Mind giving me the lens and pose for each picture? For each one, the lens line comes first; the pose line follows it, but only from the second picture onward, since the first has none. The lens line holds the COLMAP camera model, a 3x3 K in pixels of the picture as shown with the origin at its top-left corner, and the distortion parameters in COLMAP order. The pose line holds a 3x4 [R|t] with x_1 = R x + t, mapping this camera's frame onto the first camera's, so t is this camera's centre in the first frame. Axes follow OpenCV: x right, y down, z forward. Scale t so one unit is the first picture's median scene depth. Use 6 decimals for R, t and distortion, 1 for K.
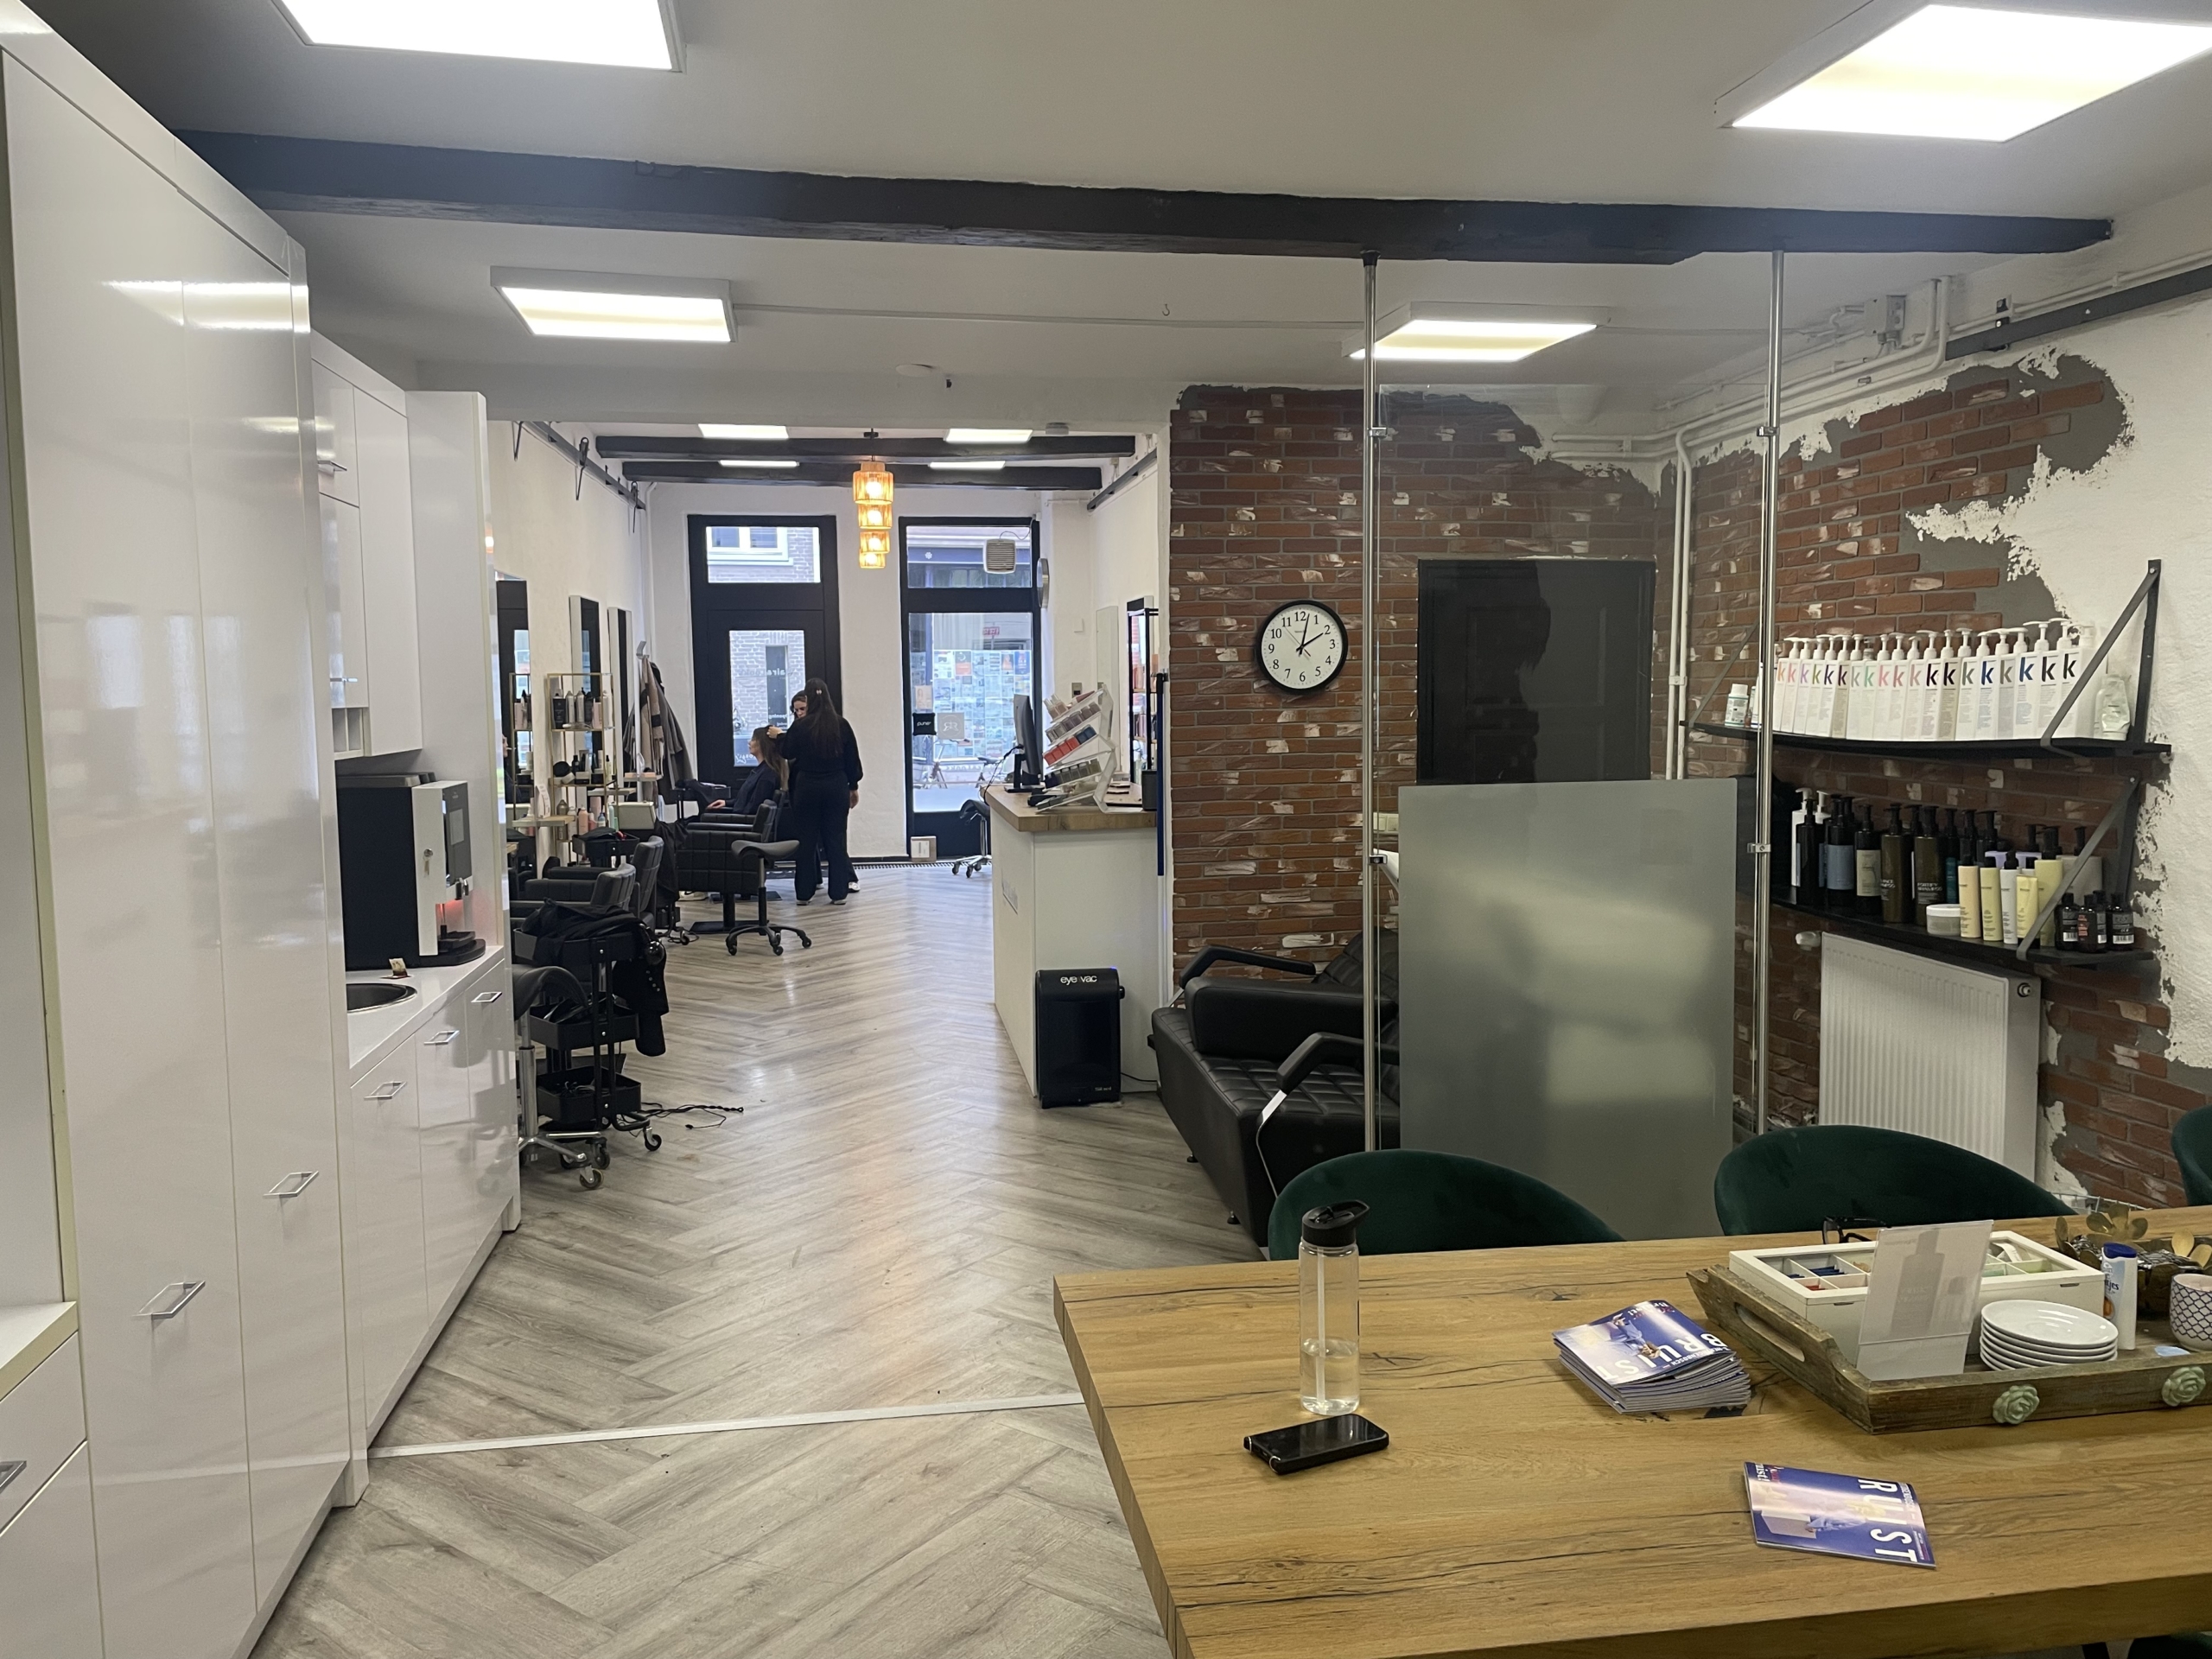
lens RADIAL K [[1670.4, 0, 1095.7], [0, 1670.4, 821.1], [0, 0, 1]] dist [0.083586, -0.109350]
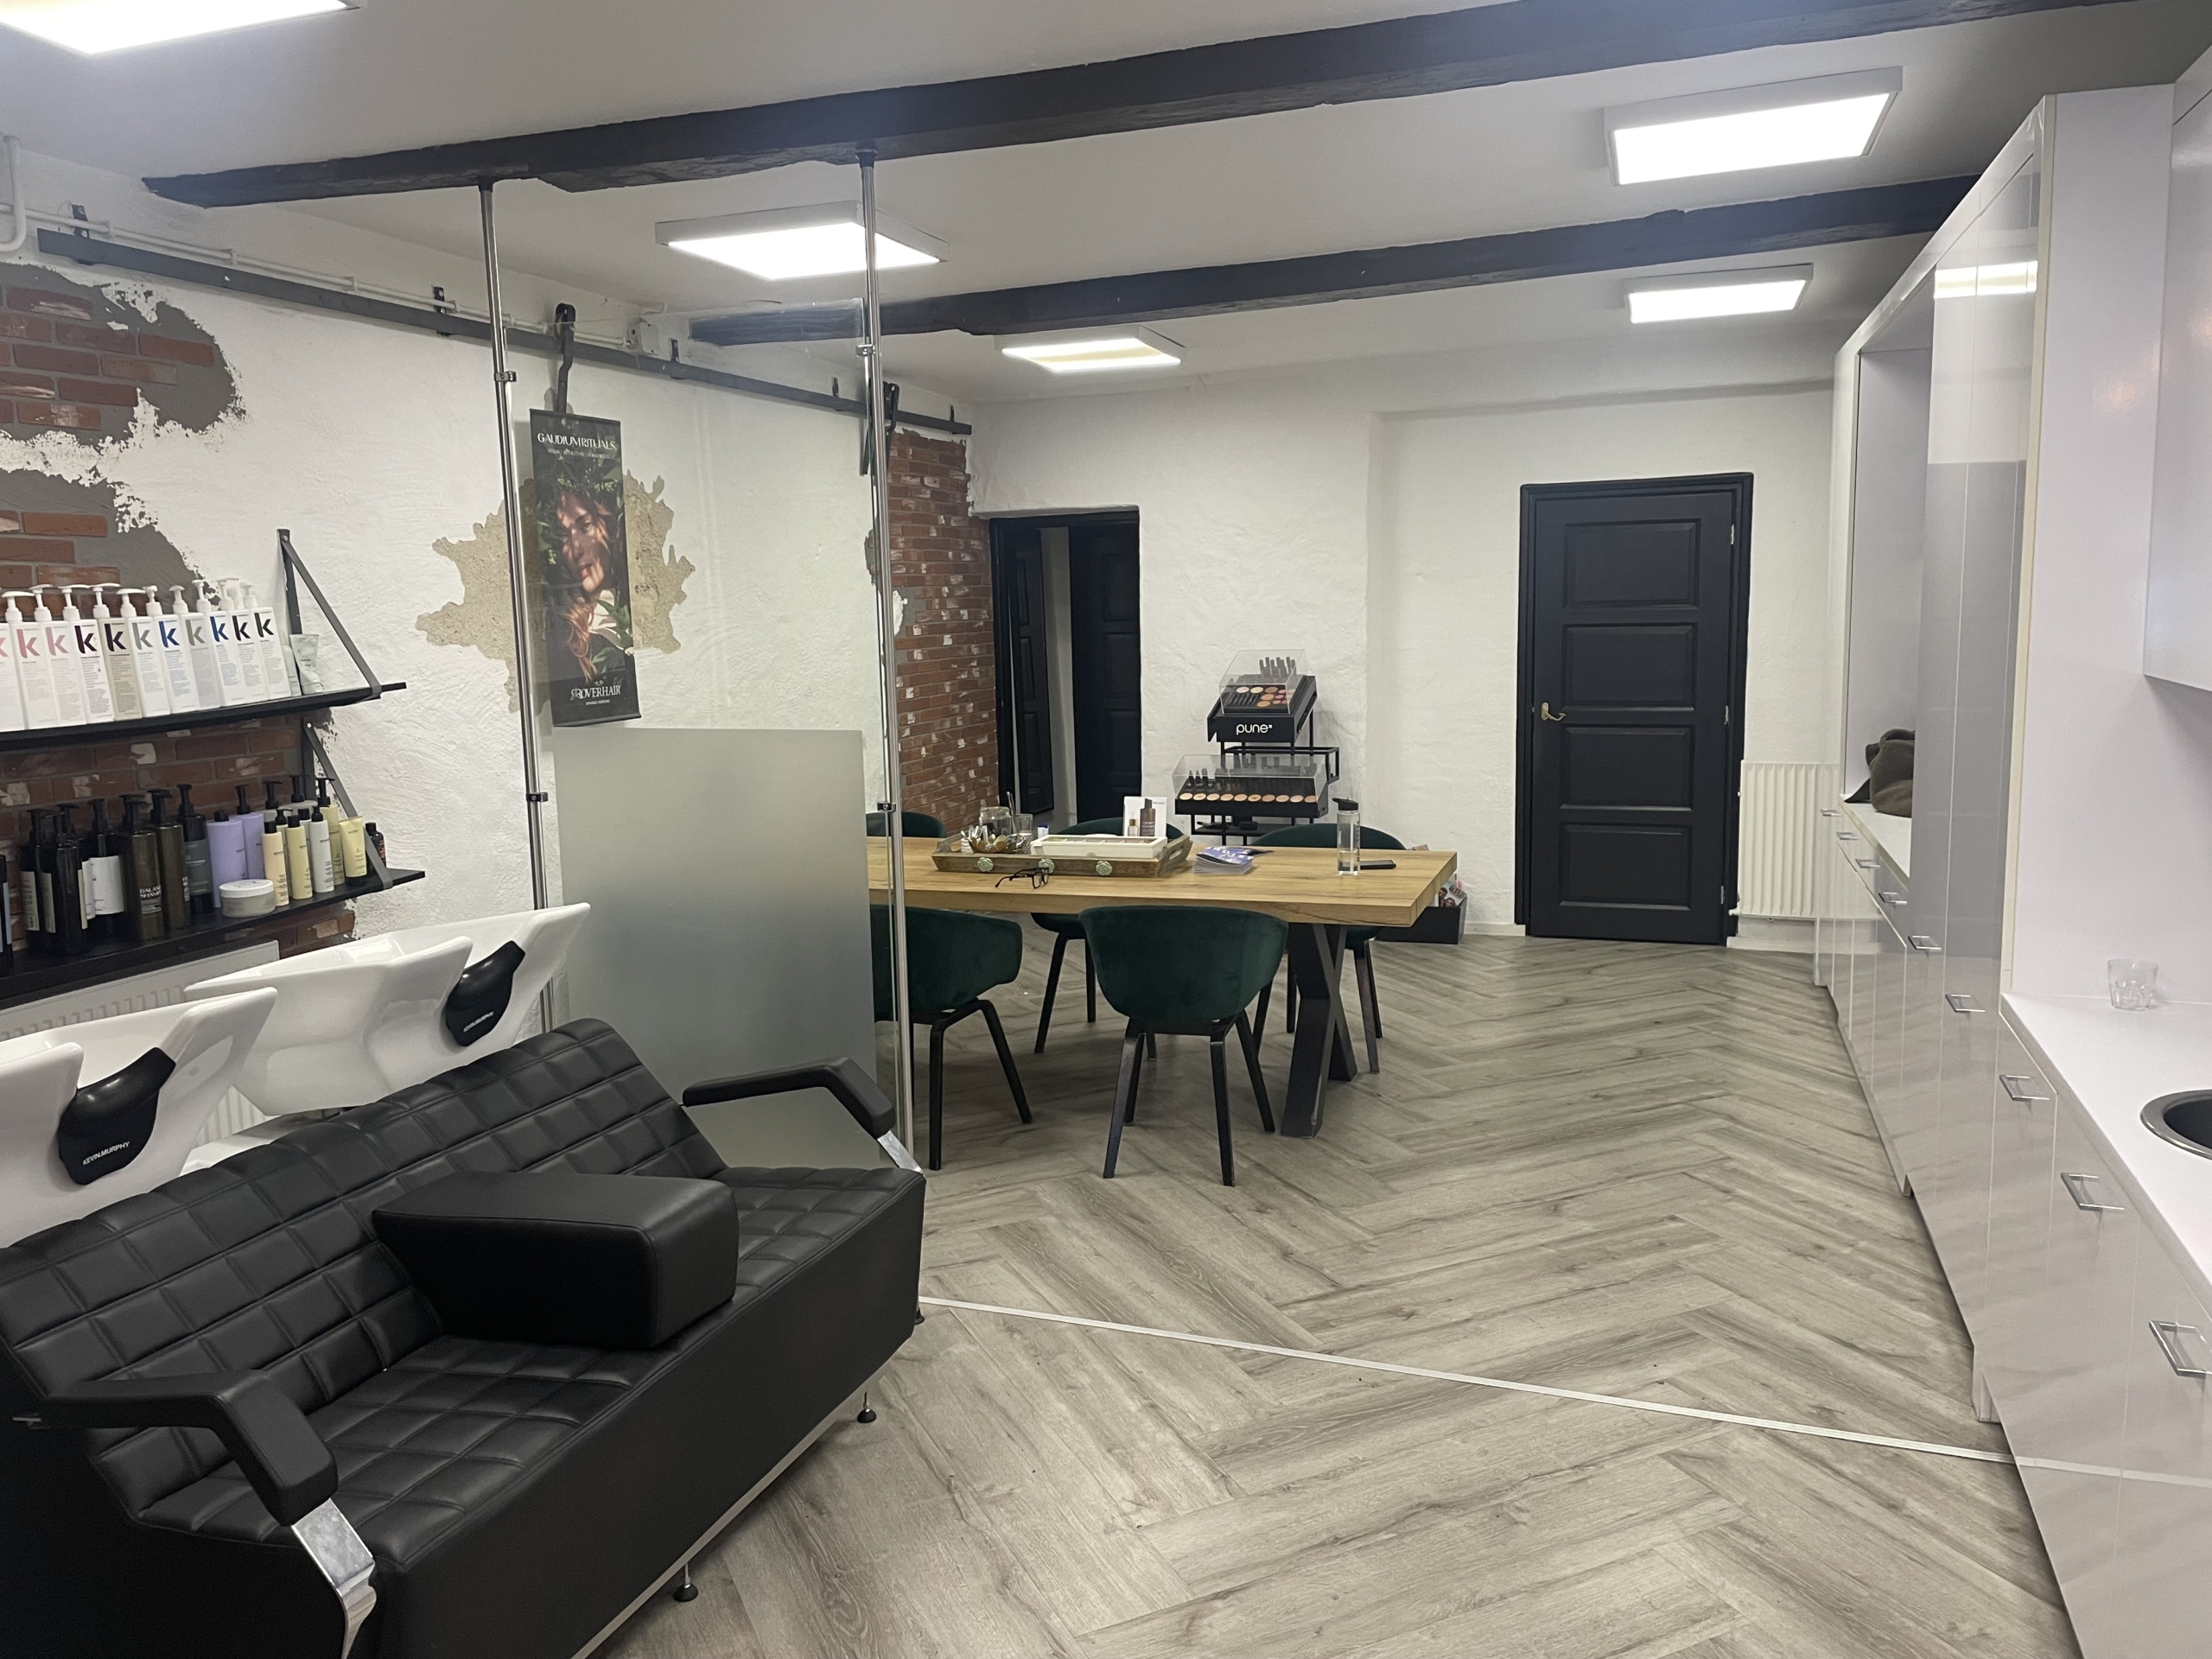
lens RADIAL K [[1670.4, 0, 1095.7], [0, 1670.4, 821.1], [0, 0, 1]] dist [0.083586, -0.109350]
pose [[-0.881166, -0.028414, 0.471953, -0.355630], [0.077702, 0.975918, 0.203829, -0.141513], [-0.466379, 0.216279, -0.857738, 1.628948]]
